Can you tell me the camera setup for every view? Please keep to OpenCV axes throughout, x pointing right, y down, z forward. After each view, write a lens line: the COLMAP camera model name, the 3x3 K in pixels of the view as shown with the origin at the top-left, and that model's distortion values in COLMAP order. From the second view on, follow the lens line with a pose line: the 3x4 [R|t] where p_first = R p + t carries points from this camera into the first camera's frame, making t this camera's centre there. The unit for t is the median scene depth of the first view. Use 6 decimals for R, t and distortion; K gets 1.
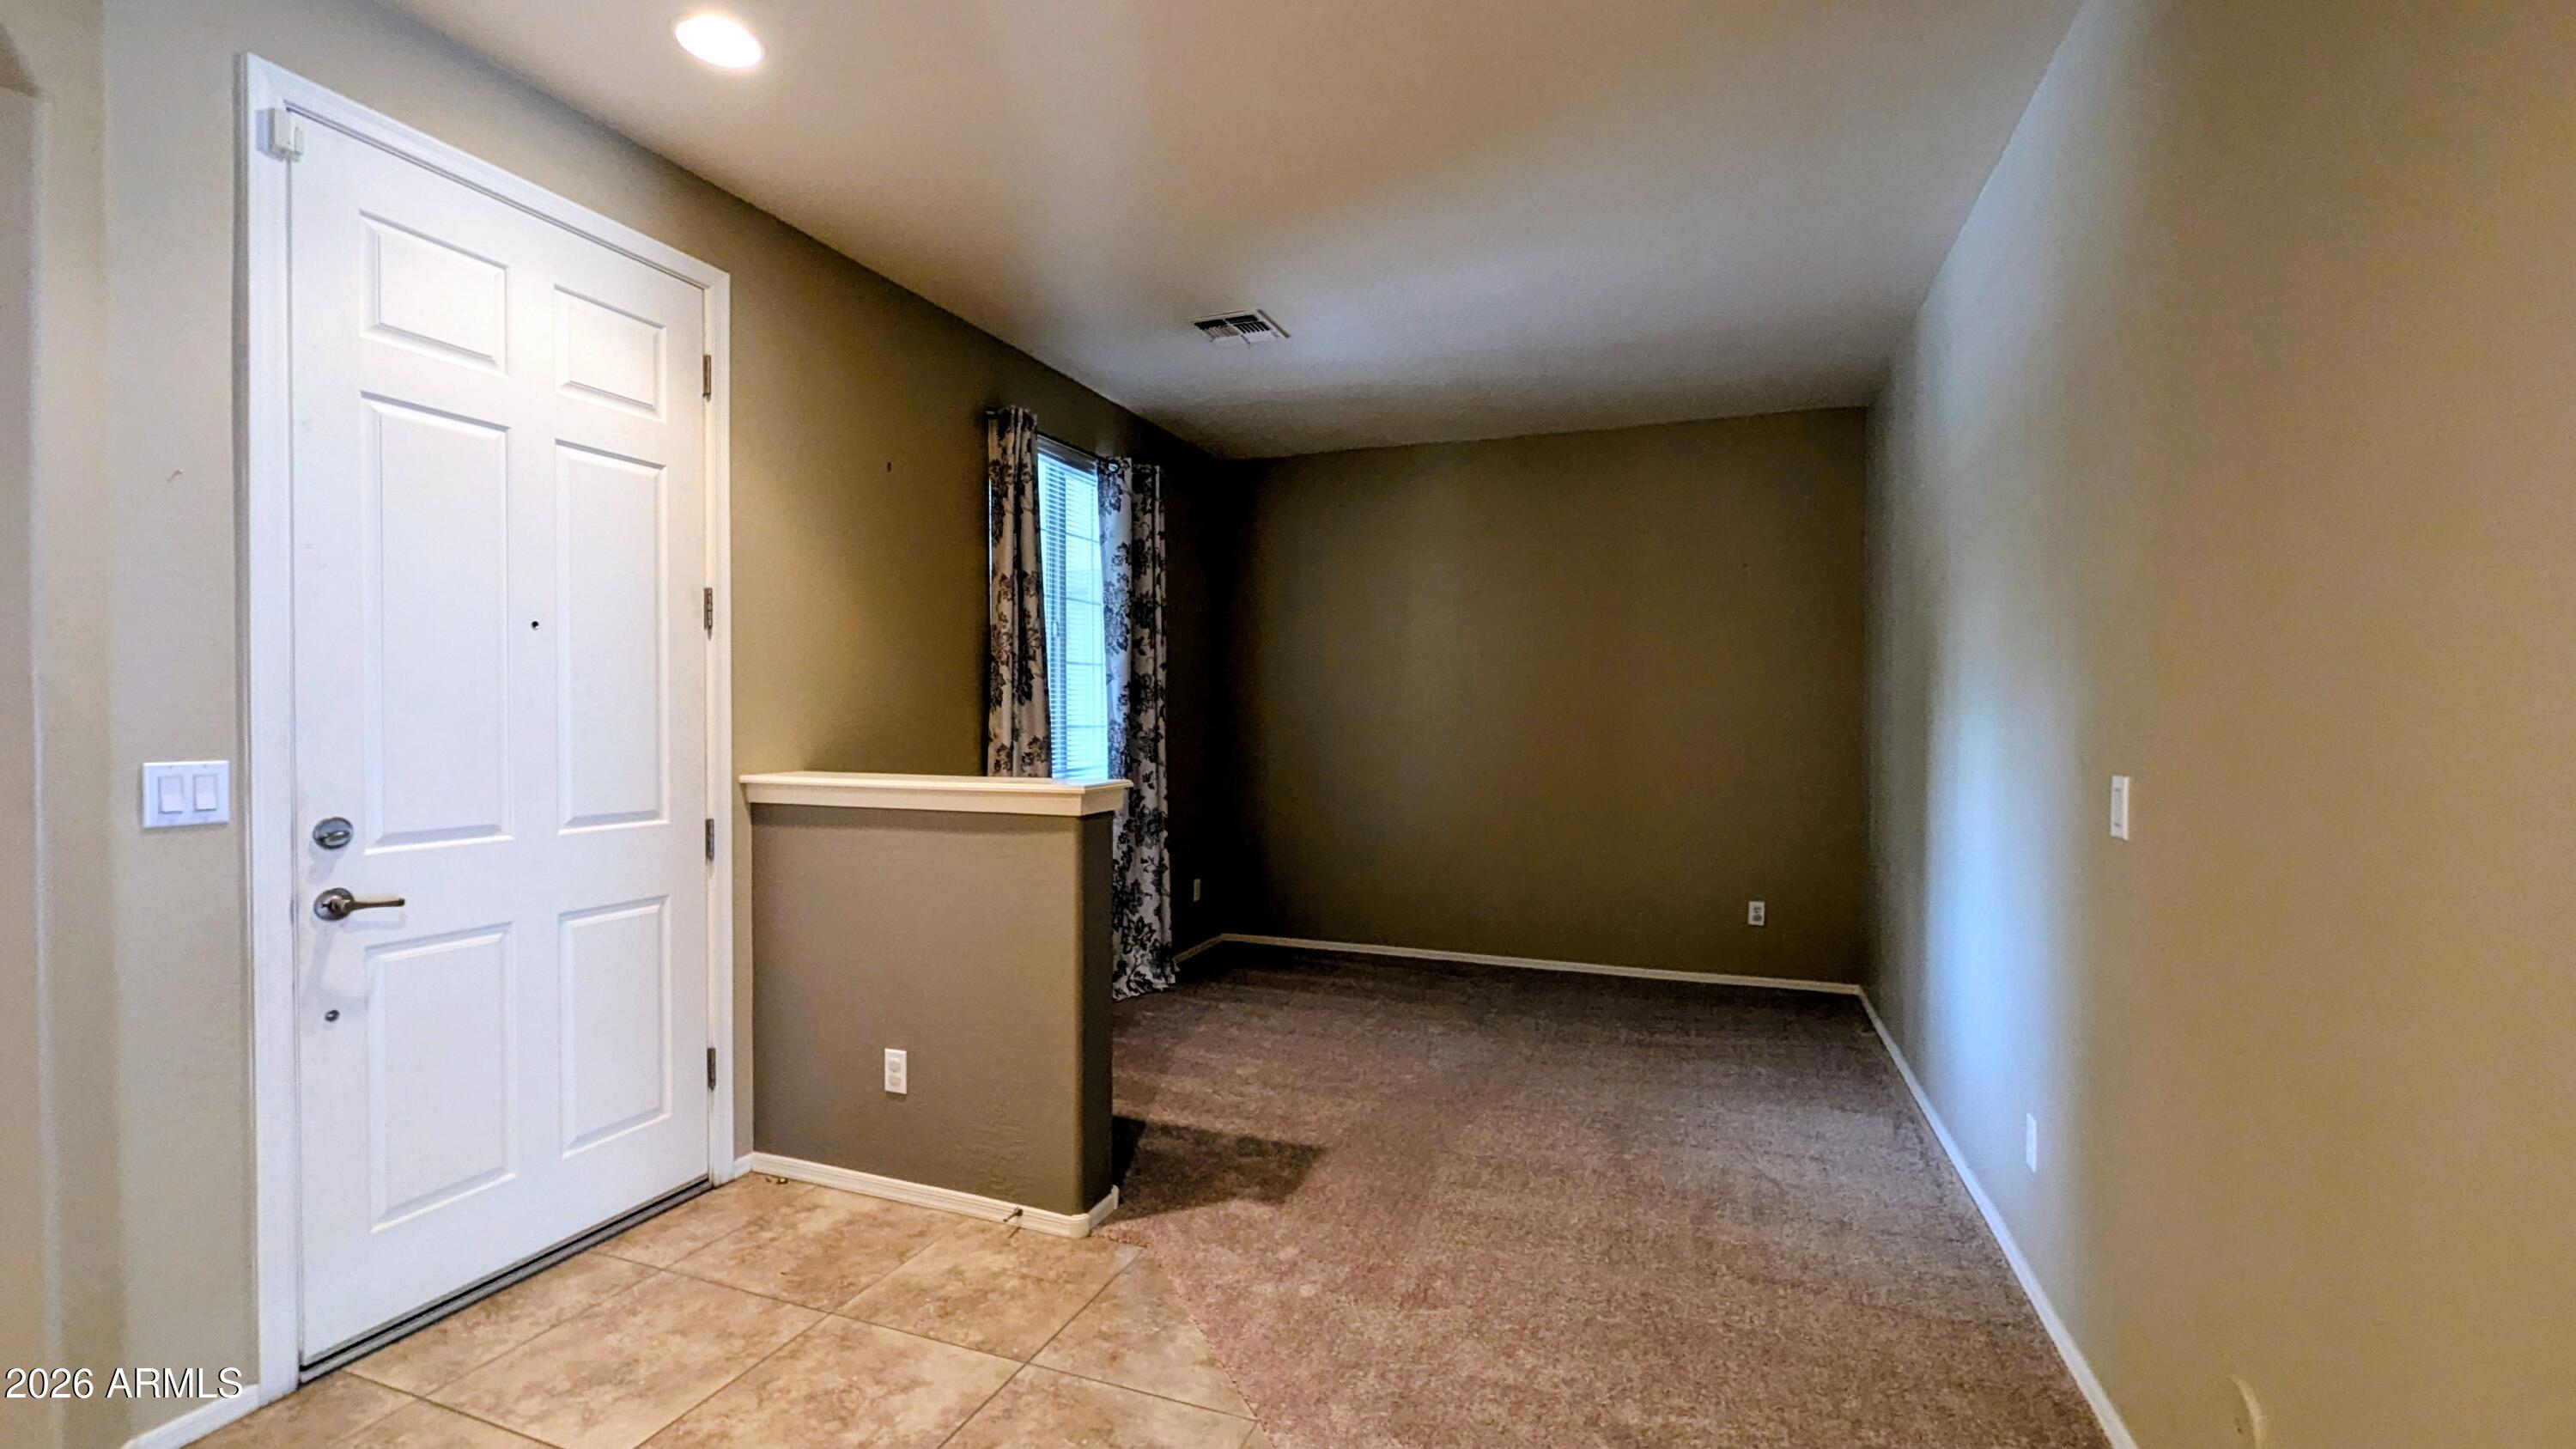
lens RADIAL K [[1072.4, 0, 1294.8], [0, 1072.4, 731.7], [0, 0, 1]] dist [0.000531, 0.000032]
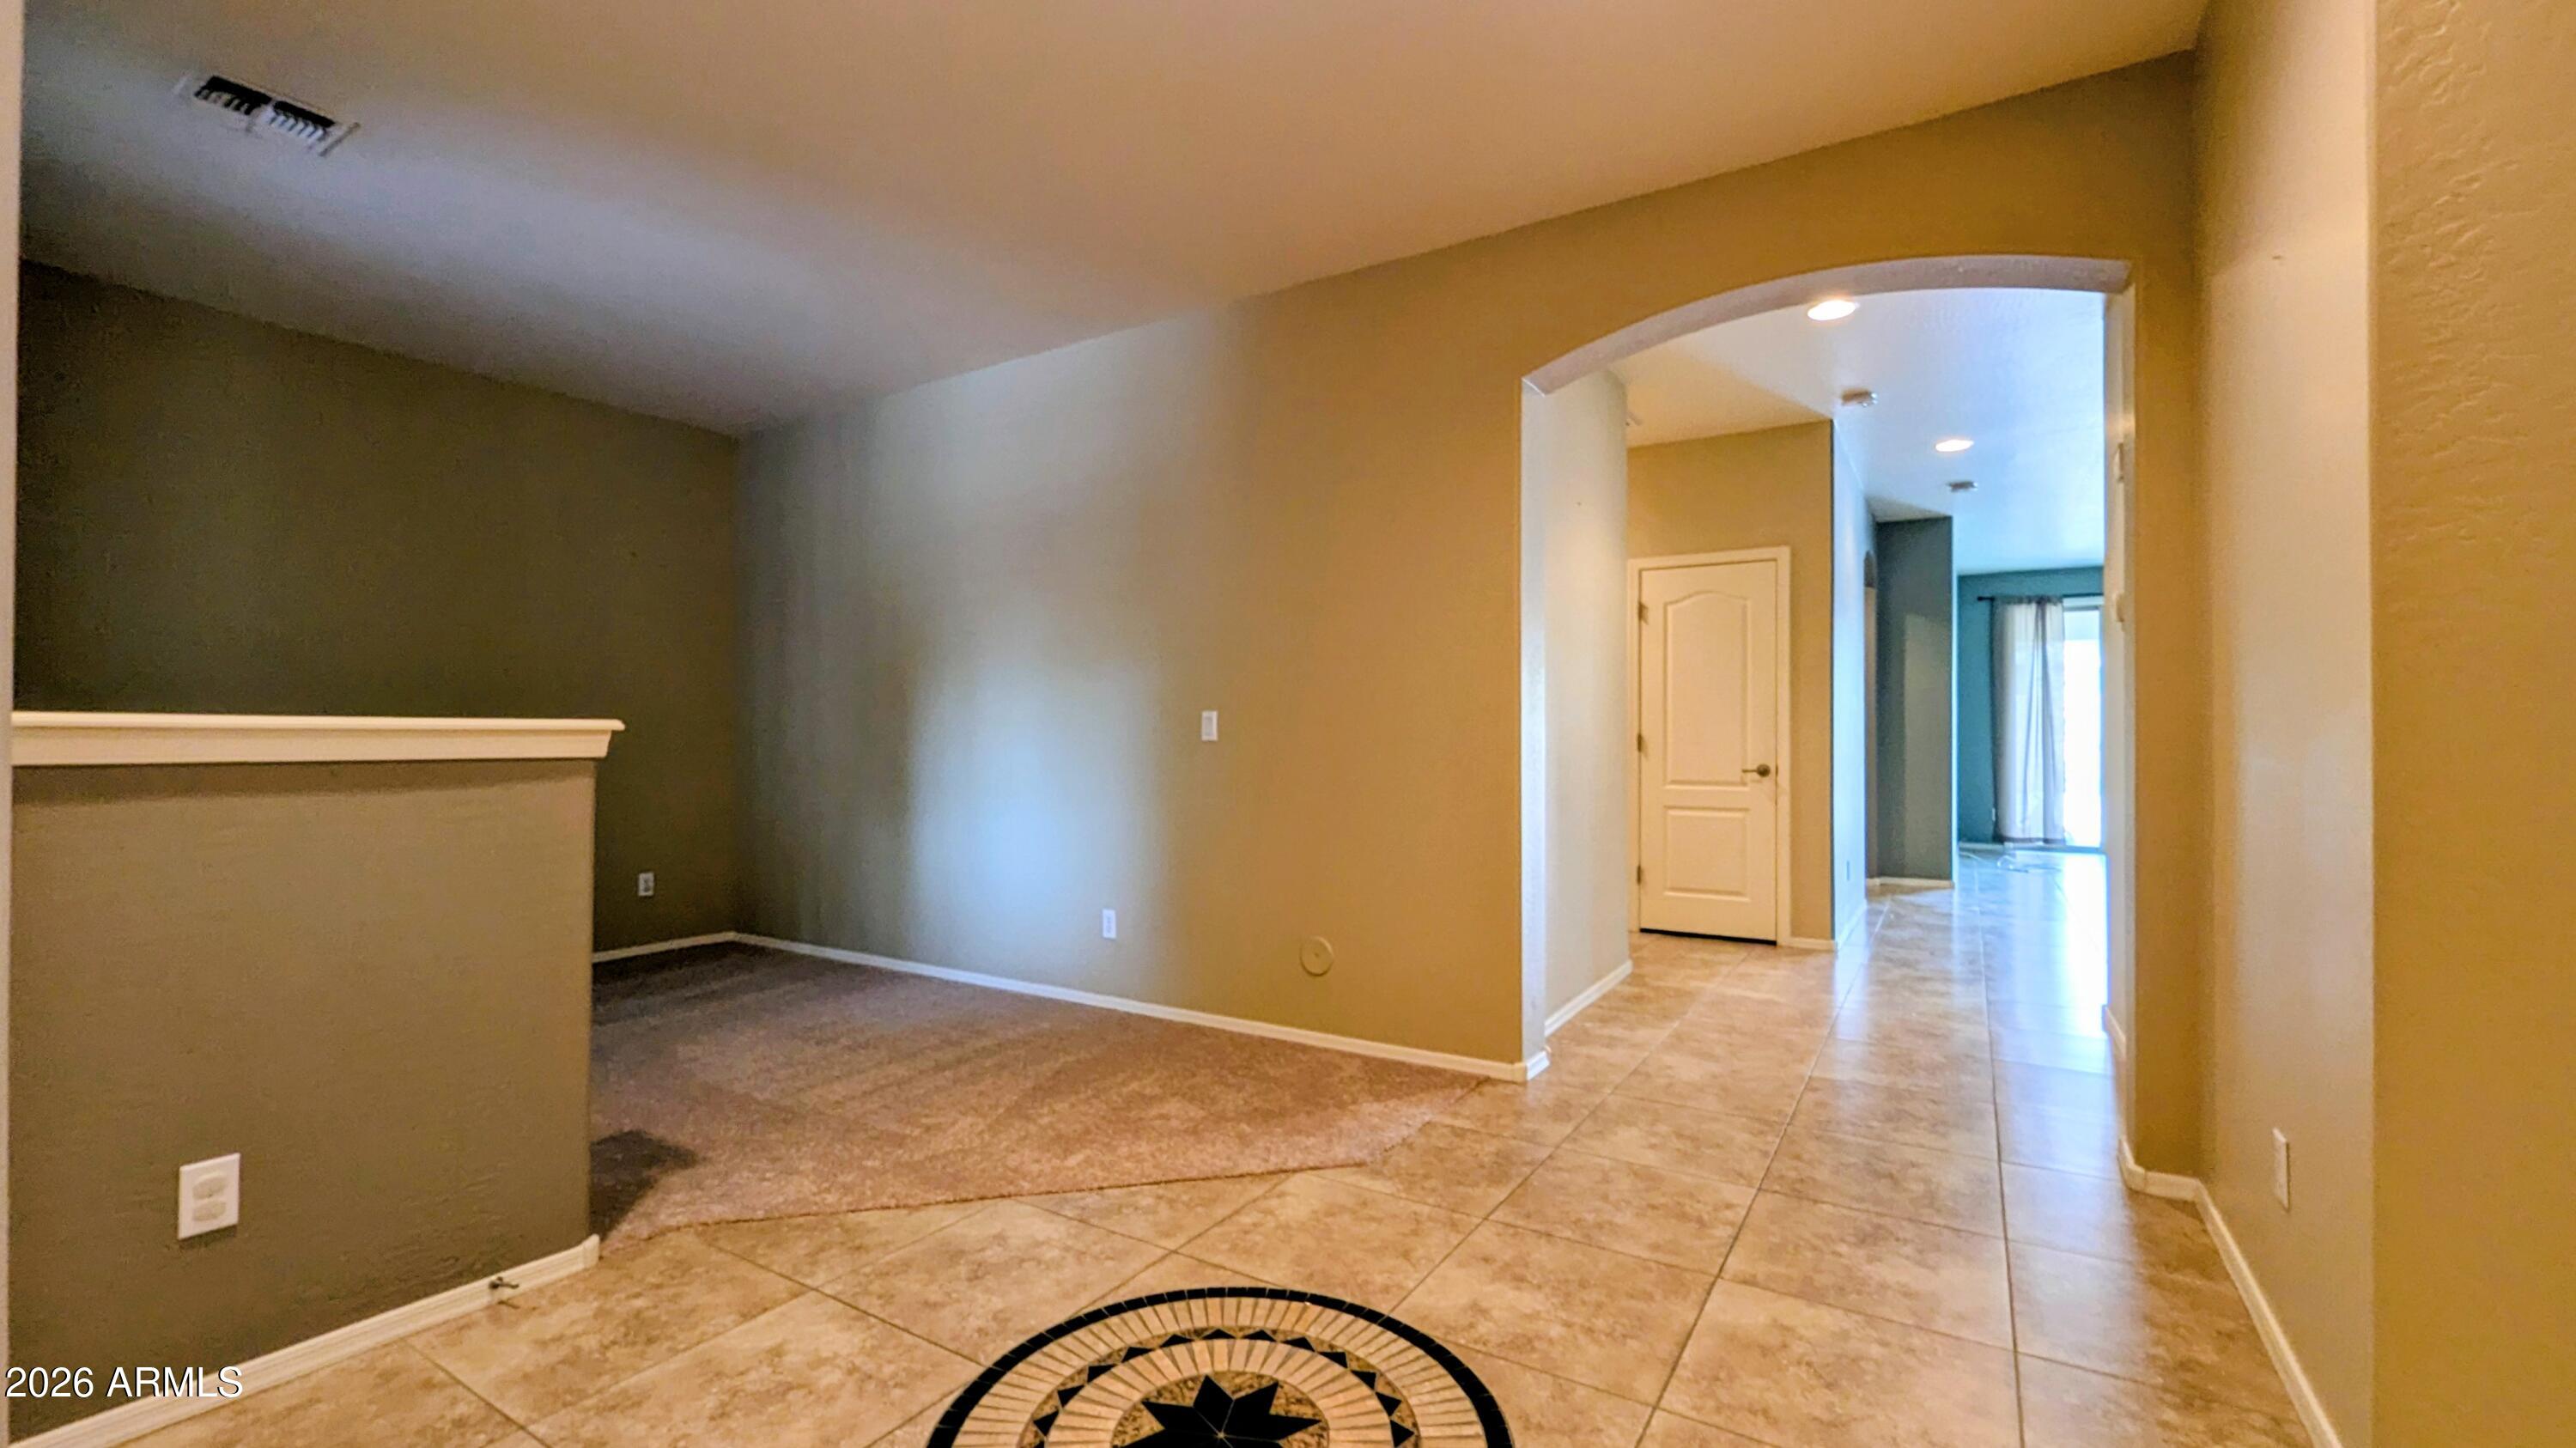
lens RADIAL K [[1084.8, 0, 1288.0], [0, 1084.8, 724.0], [0, 0, 1]] dist [0.002751, 0.000163]
pose [[0.201465, 0.014401, 0.979390, -0.858725], [0.017547, 0.999678, -0.018308, 0.070566], [-0.979339, 0.020874, 0.201147, 0.270039]]
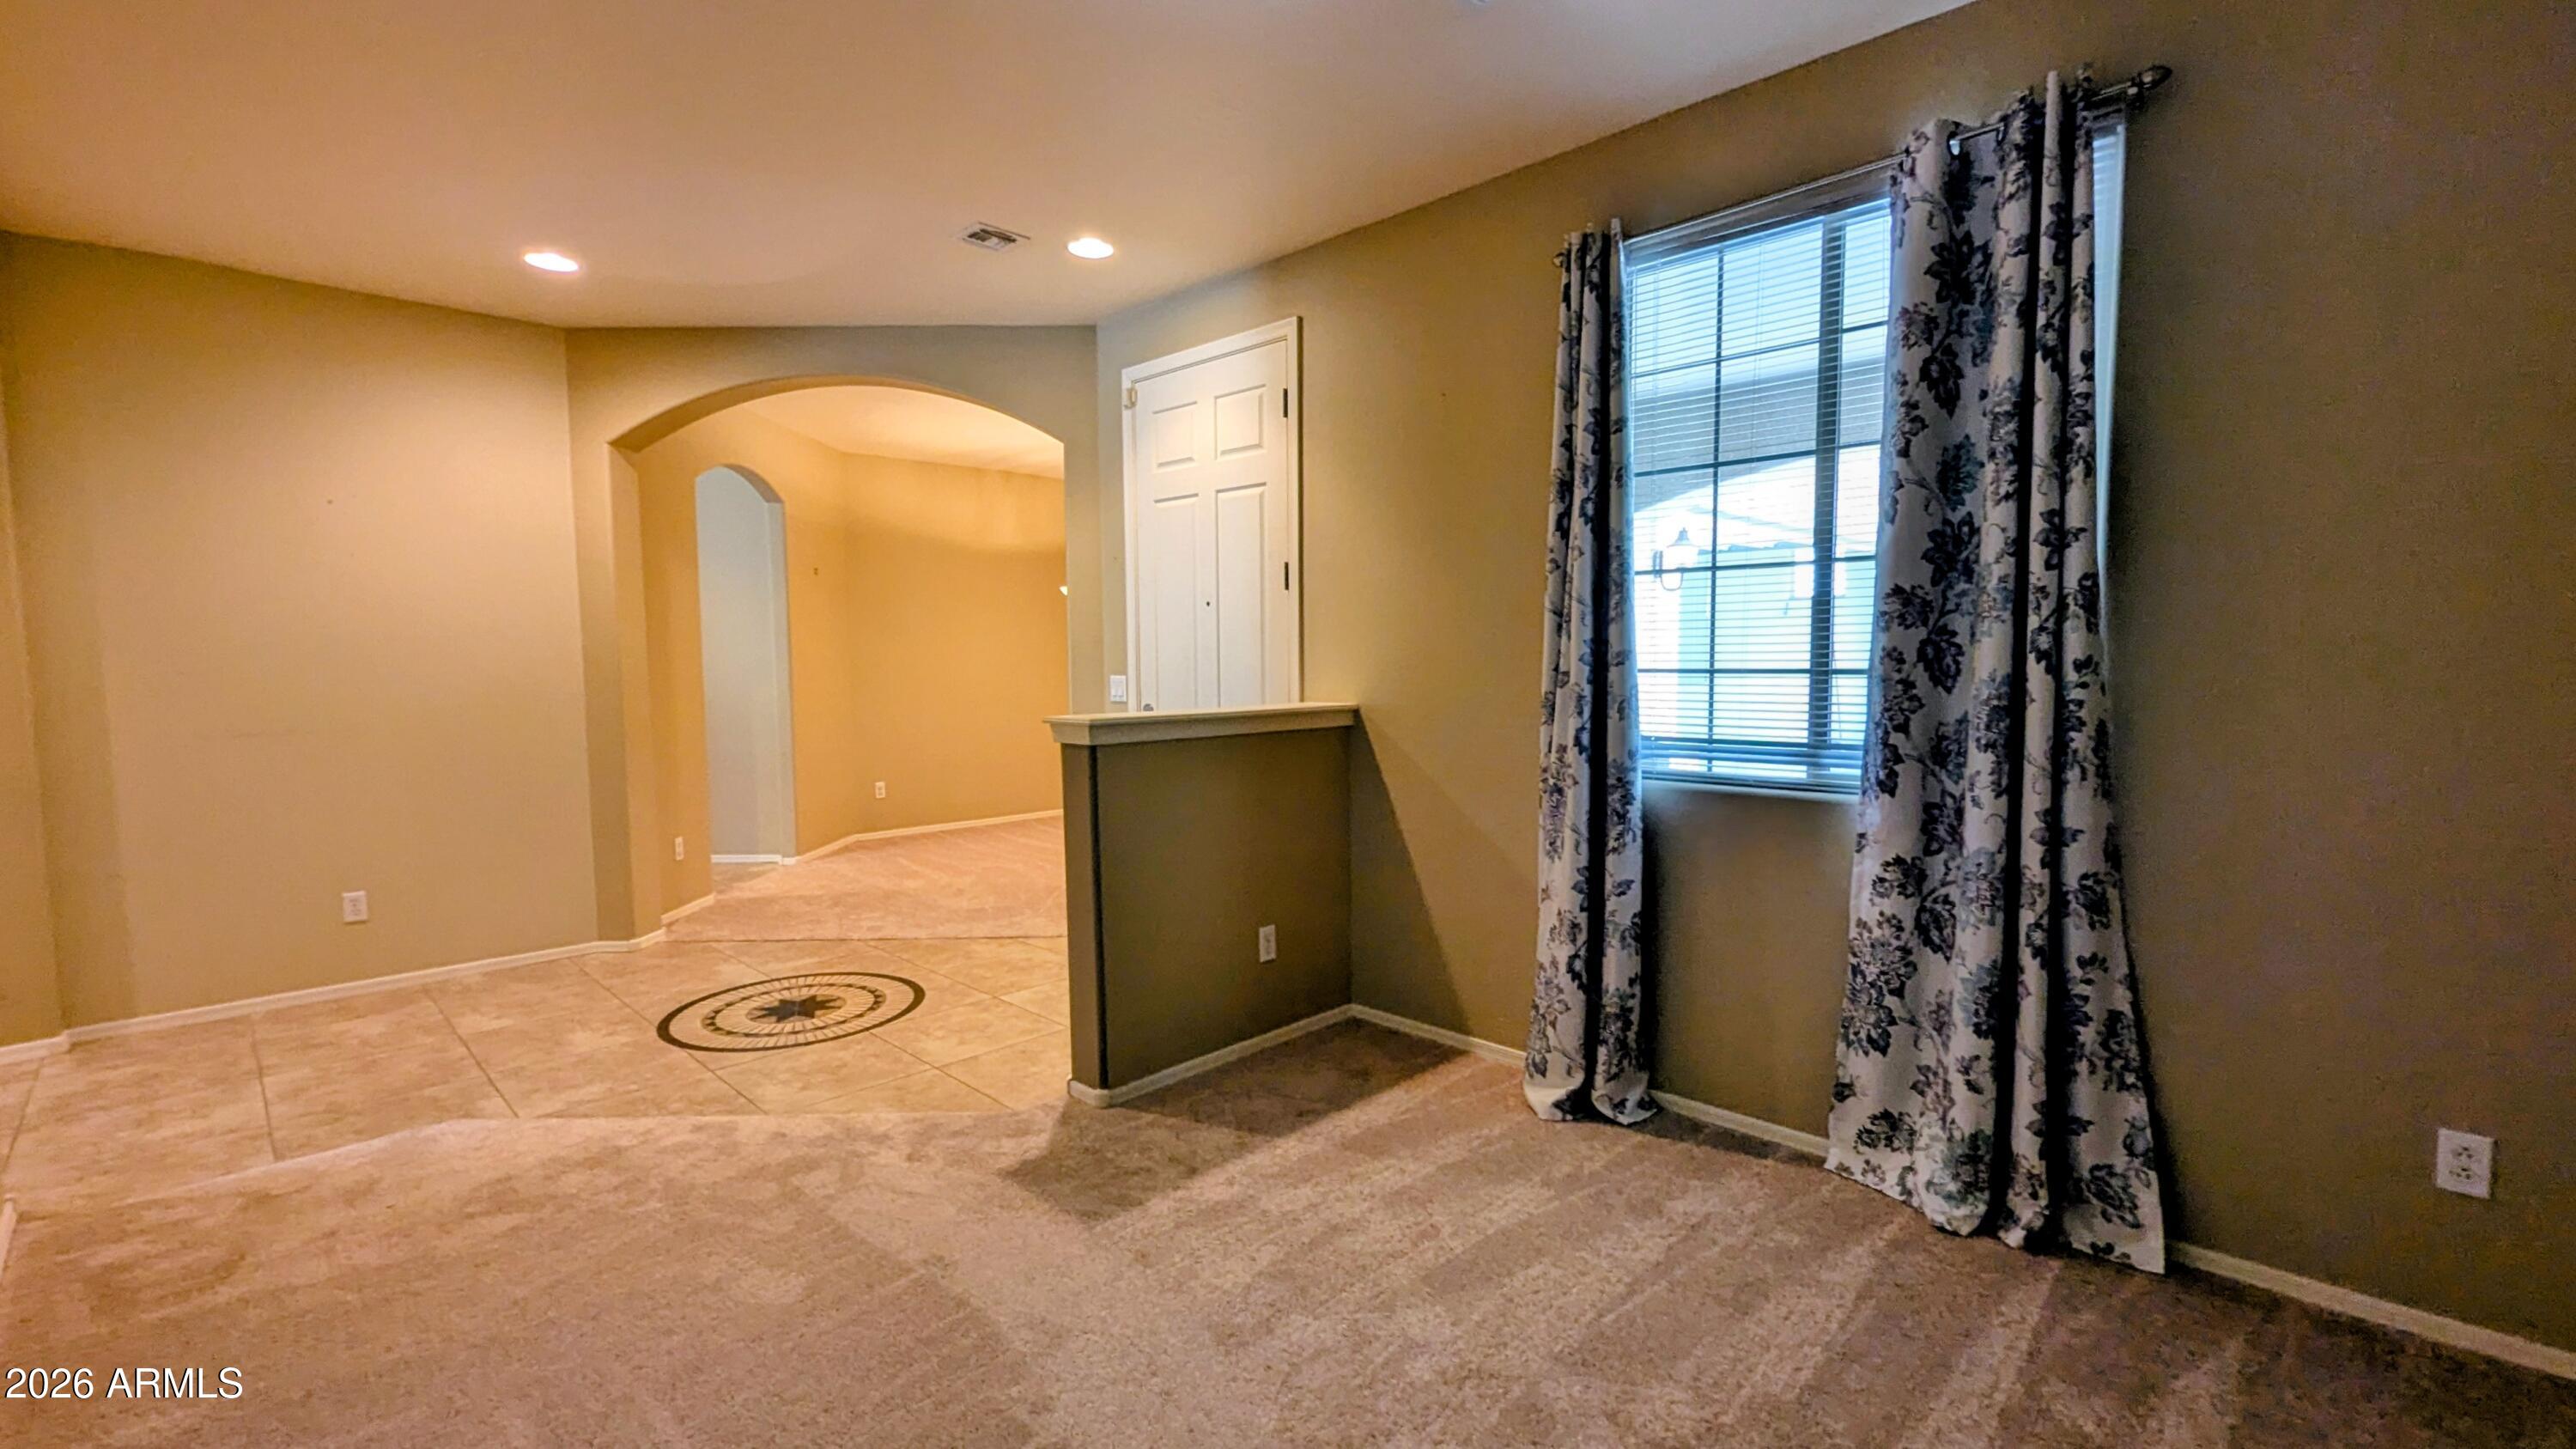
lens RADIAL K [[1072.4, 0, 1294.8], [0, 1072.4, 731.7], [0, 0, 1]] dist [0.000531, 0.000032]
pose [[-0.396502, 0.071385, -0.915254, 0.717989], [-0.003673, 0.996841, 0.079339, -0.027865], [0.918026, 0.034820, -0.394987, 1.571679]]
